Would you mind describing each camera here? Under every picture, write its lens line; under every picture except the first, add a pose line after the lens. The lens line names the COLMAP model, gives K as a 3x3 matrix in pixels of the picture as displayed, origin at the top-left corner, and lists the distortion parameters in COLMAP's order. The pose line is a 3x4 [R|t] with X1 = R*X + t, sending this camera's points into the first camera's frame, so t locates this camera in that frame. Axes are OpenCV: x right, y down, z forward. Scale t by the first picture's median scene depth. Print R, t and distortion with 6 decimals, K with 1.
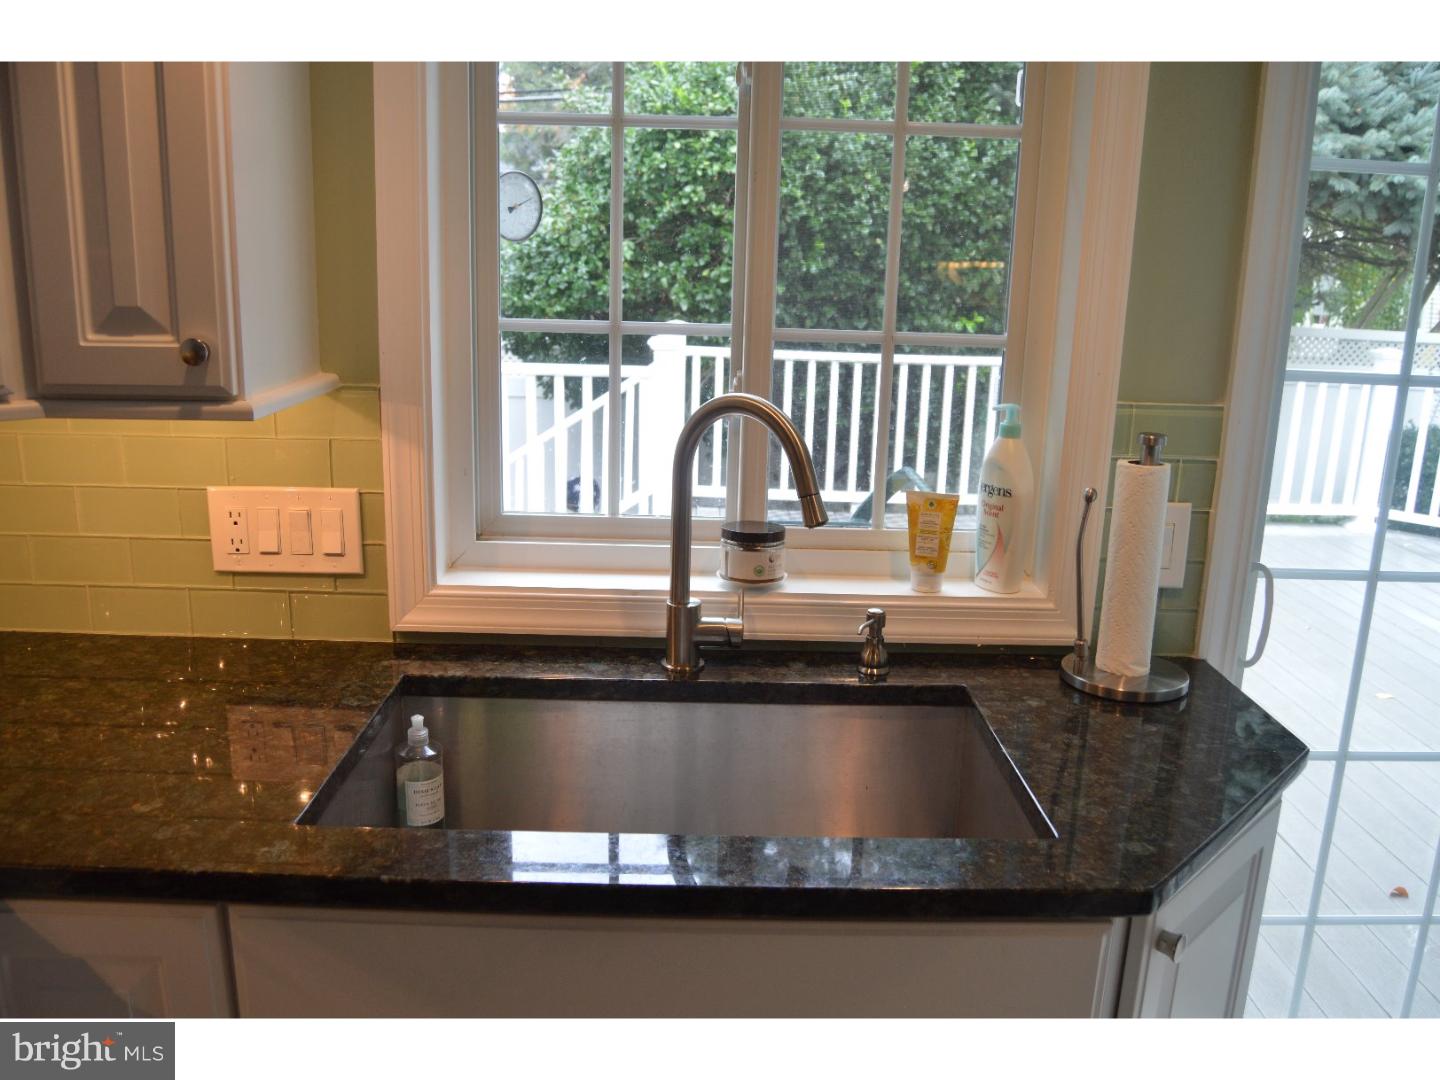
lens RADIAL K [[1145.6, 0, 723.2], [0, 1145.6, 534.9], [0, 0, 1]] dist [-0.088562, 0.032211]
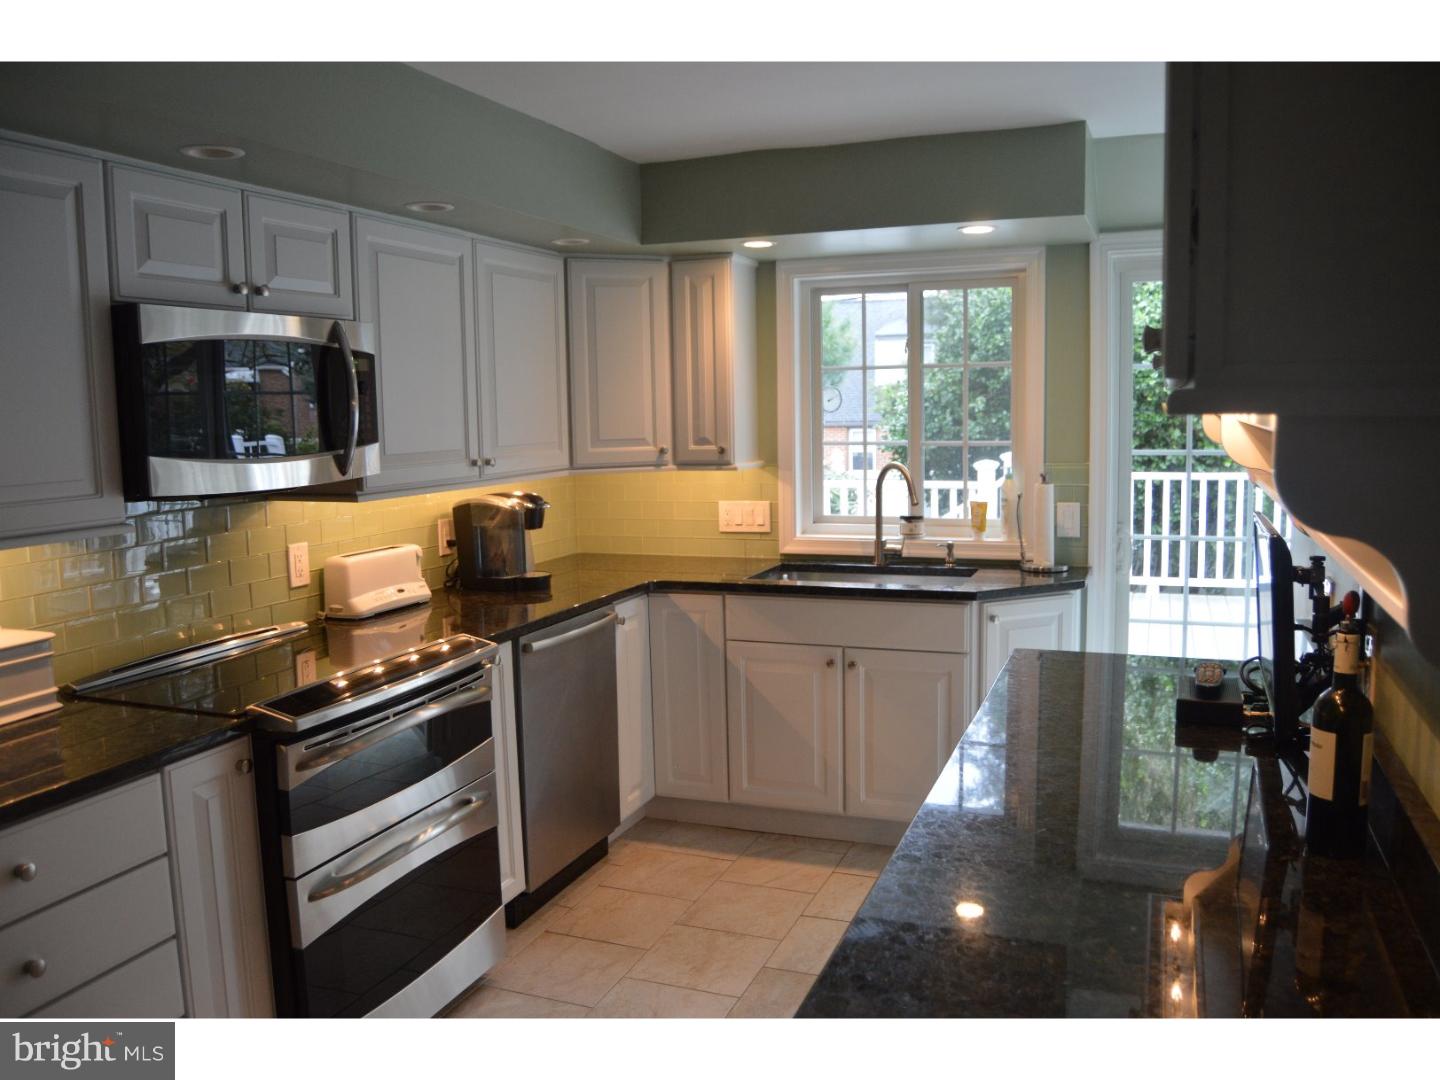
lens RADIAL K [[1145.6, 0, 720.1], [0, 1145.6, 540.4], [0, 0, 1]] dist [-0.088562, 0.032211]
pose [[0.926217, -0.002420, -0.376983, 0.609751], [-0.043712, 0.992545, -0.113767, 0.369179], [0.374448, 0.121852, 0.919207, -1.581122]]
